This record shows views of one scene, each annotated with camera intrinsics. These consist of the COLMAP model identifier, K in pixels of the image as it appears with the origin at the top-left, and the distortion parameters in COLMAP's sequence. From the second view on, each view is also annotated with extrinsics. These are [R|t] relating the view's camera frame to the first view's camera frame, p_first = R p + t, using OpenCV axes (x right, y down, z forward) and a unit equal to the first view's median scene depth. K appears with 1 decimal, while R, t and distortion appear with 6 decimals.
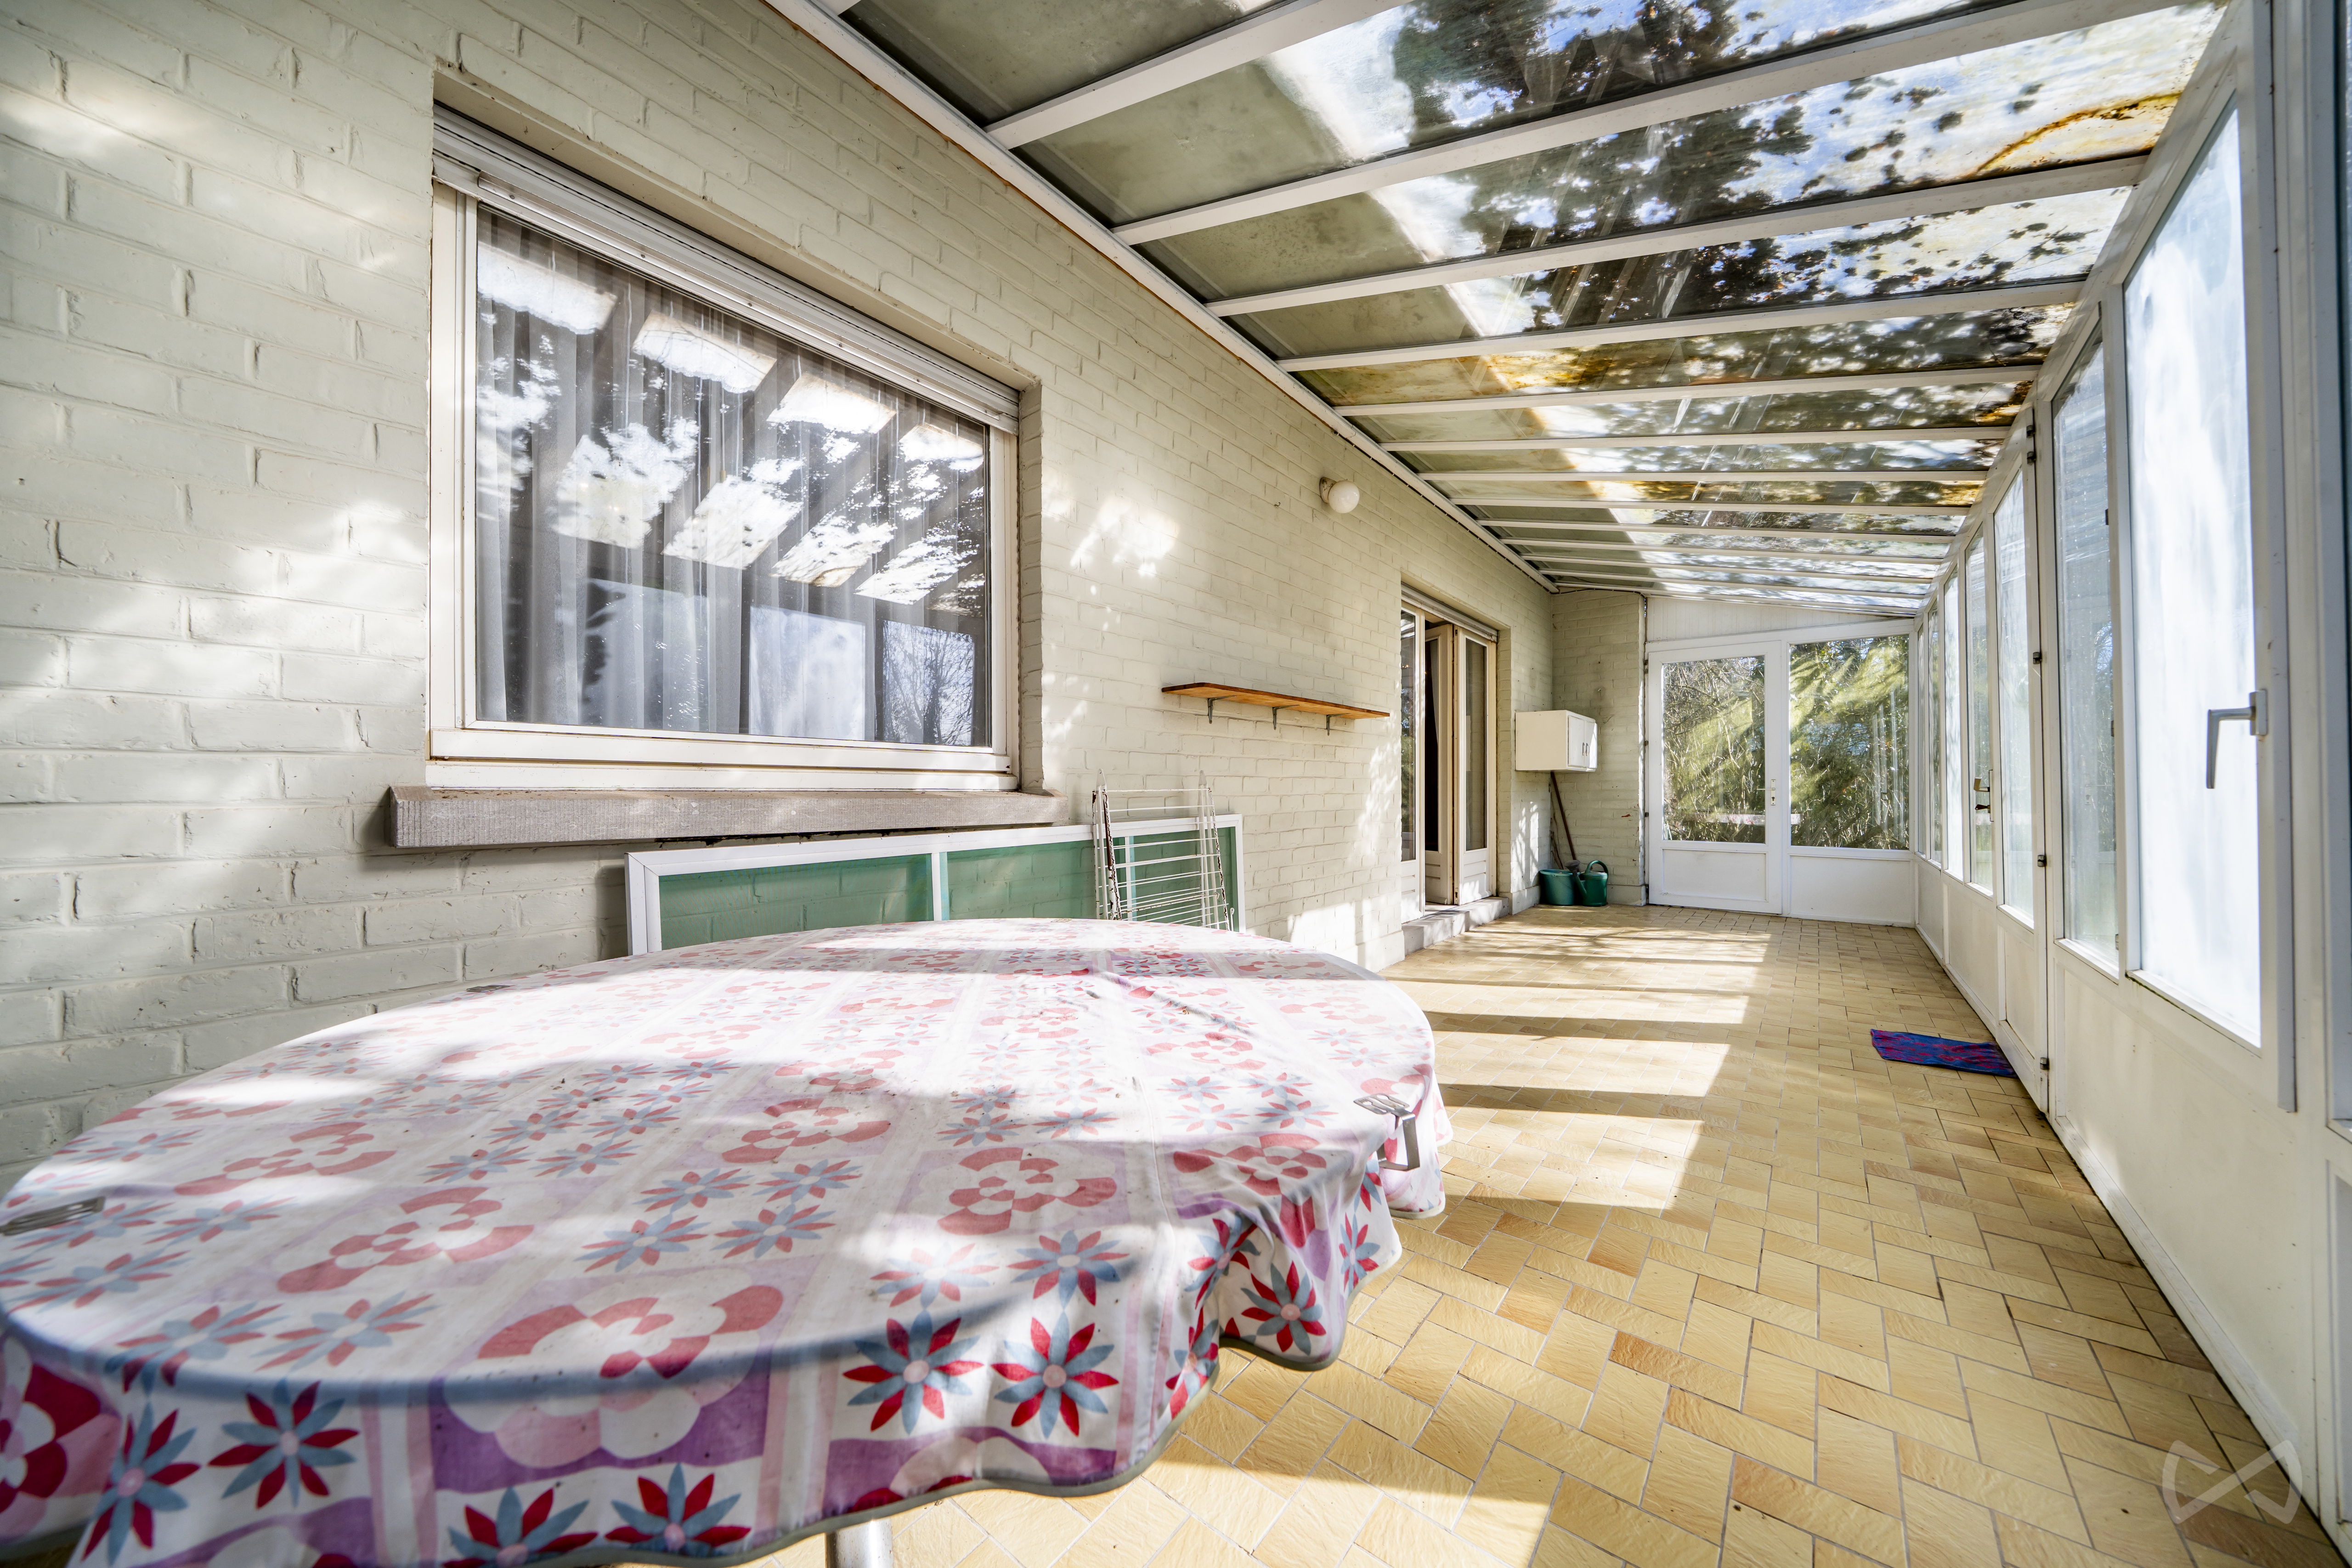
lens RADIAL K [[799.8, 0, 1190.8], [0, 799.8, 792.6], [0, 0, 1]] dist [-0.005637, -0.000171]
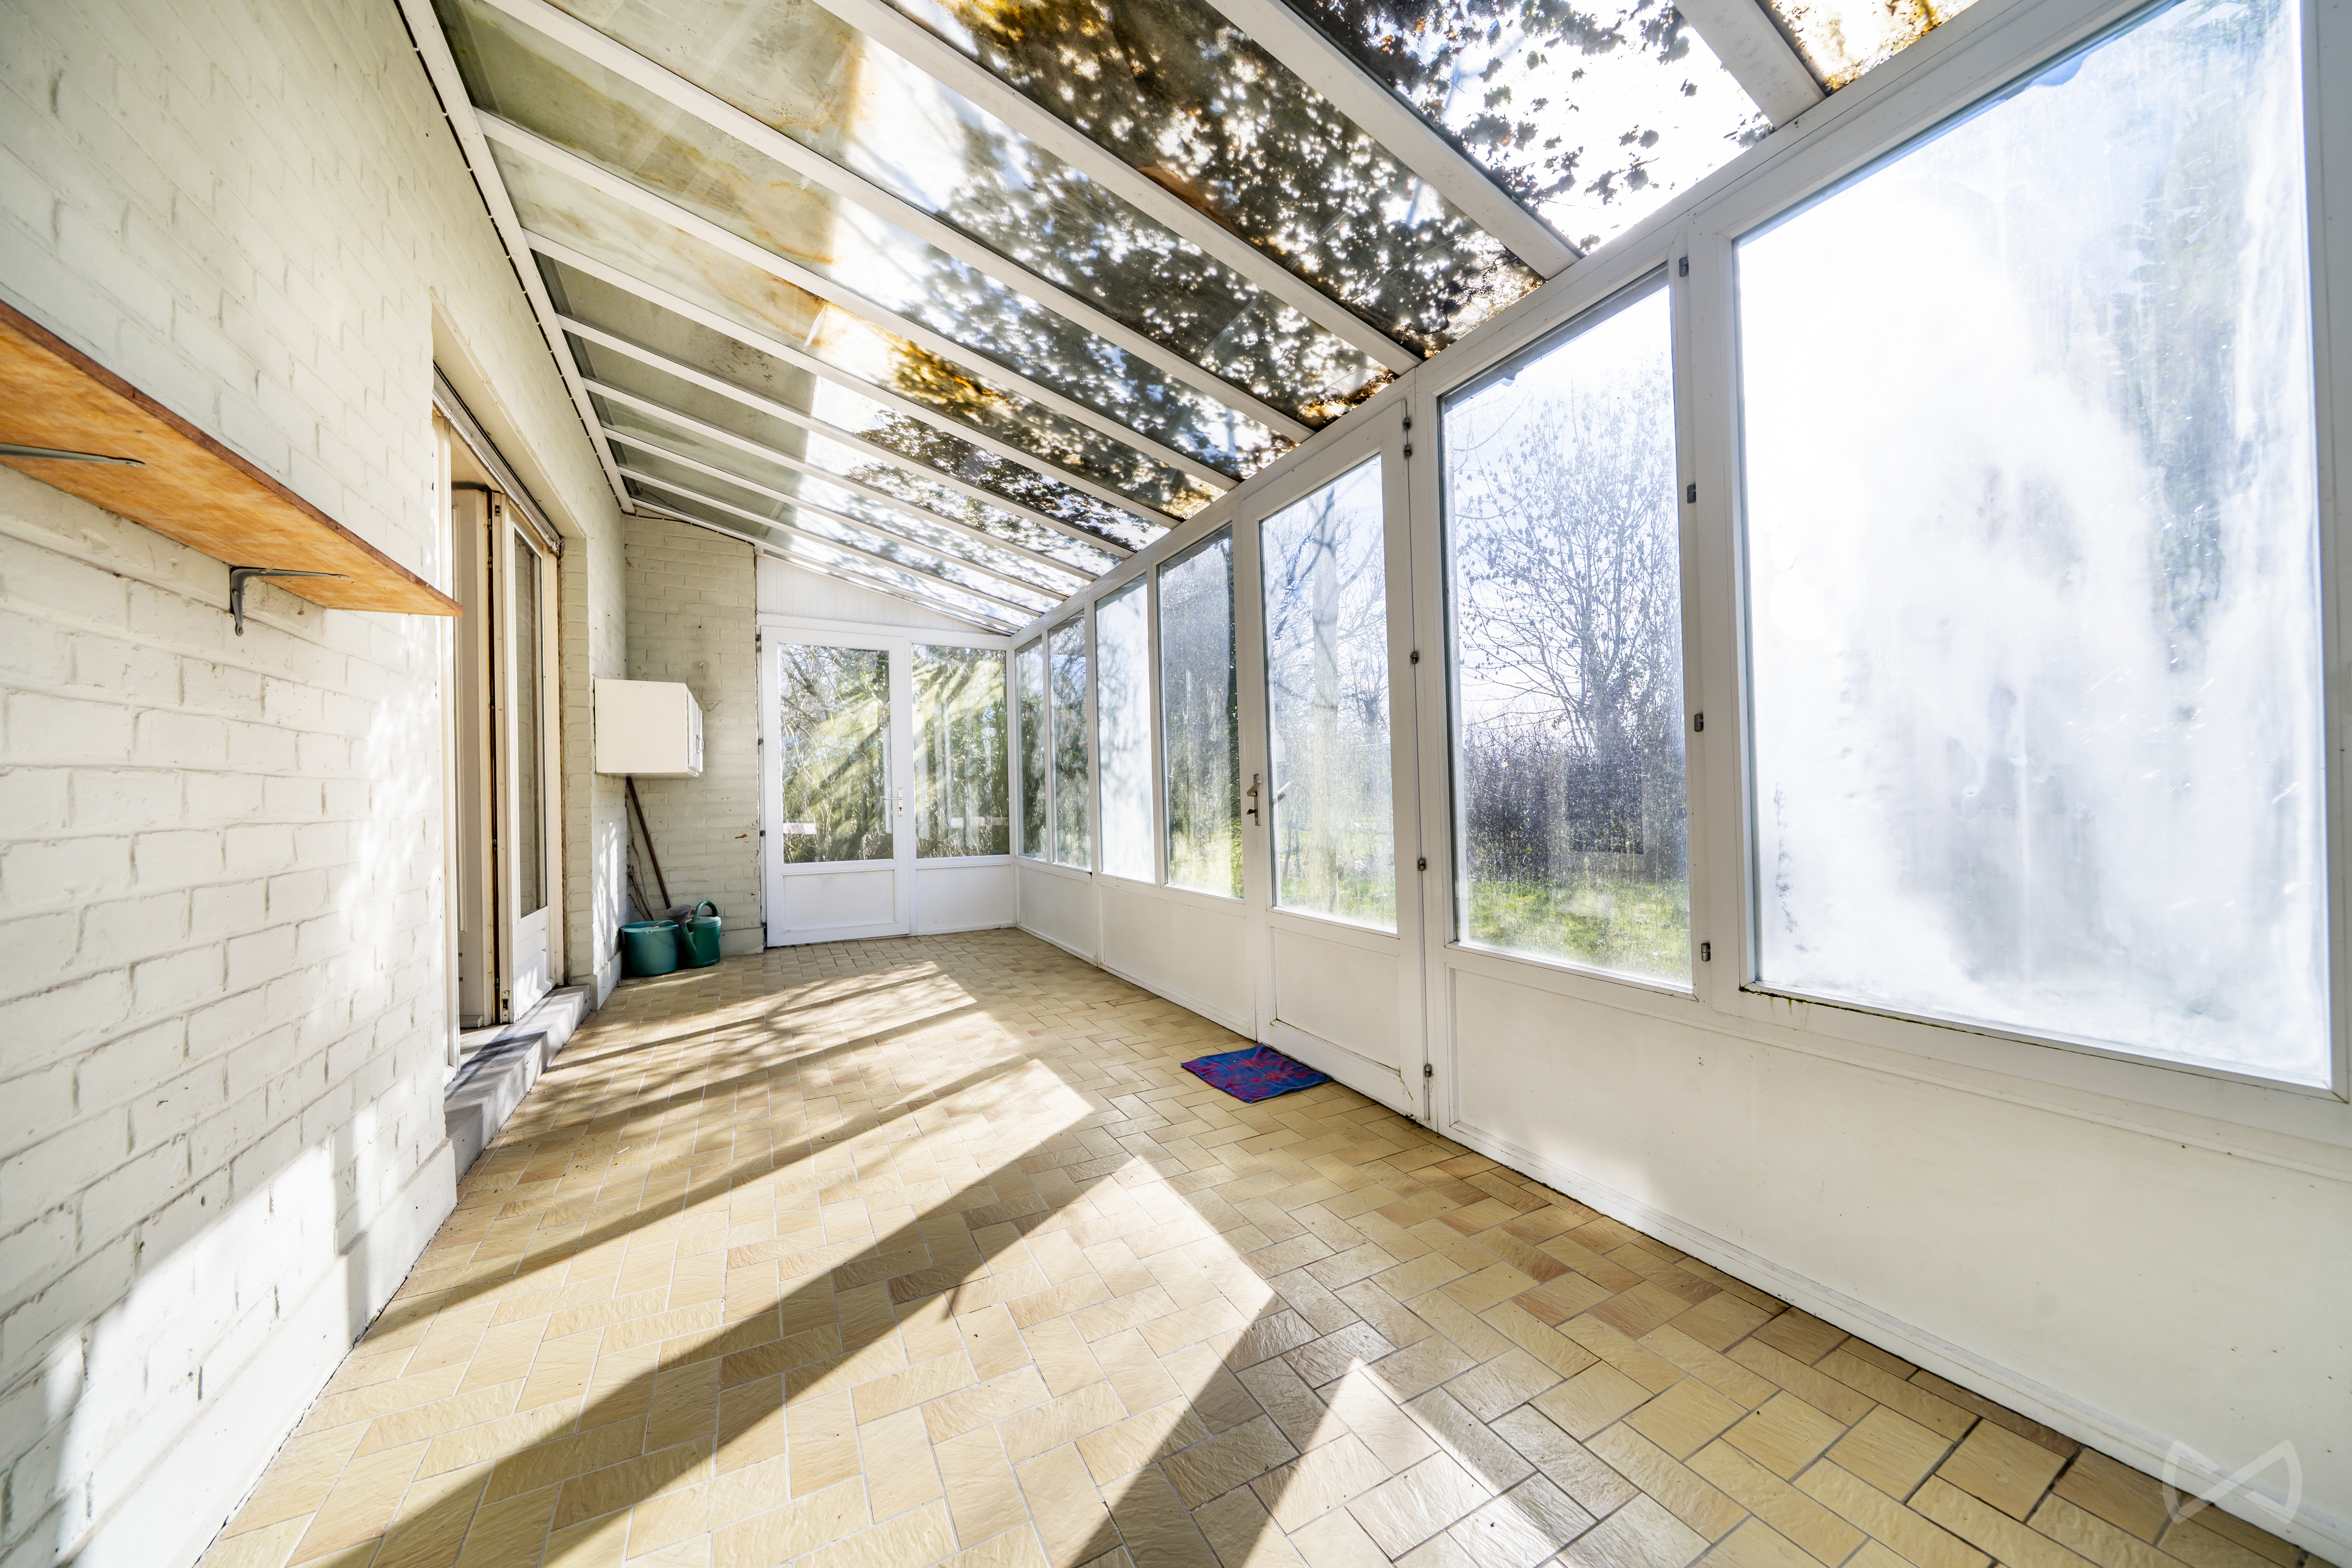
lens RADIAL K [[795.2, 0, 1191.5], [0, 795.2, 790.5], [0, 0, 1]] dist [-0.001226, -0.000281]
pose [[0.388296, -0.002129, 0.921532, 0.023632], [0.019475, 0.999793, -0.005896, -0.001886], [-0.921329, 0.020237, 0.388257, 0.359193]]
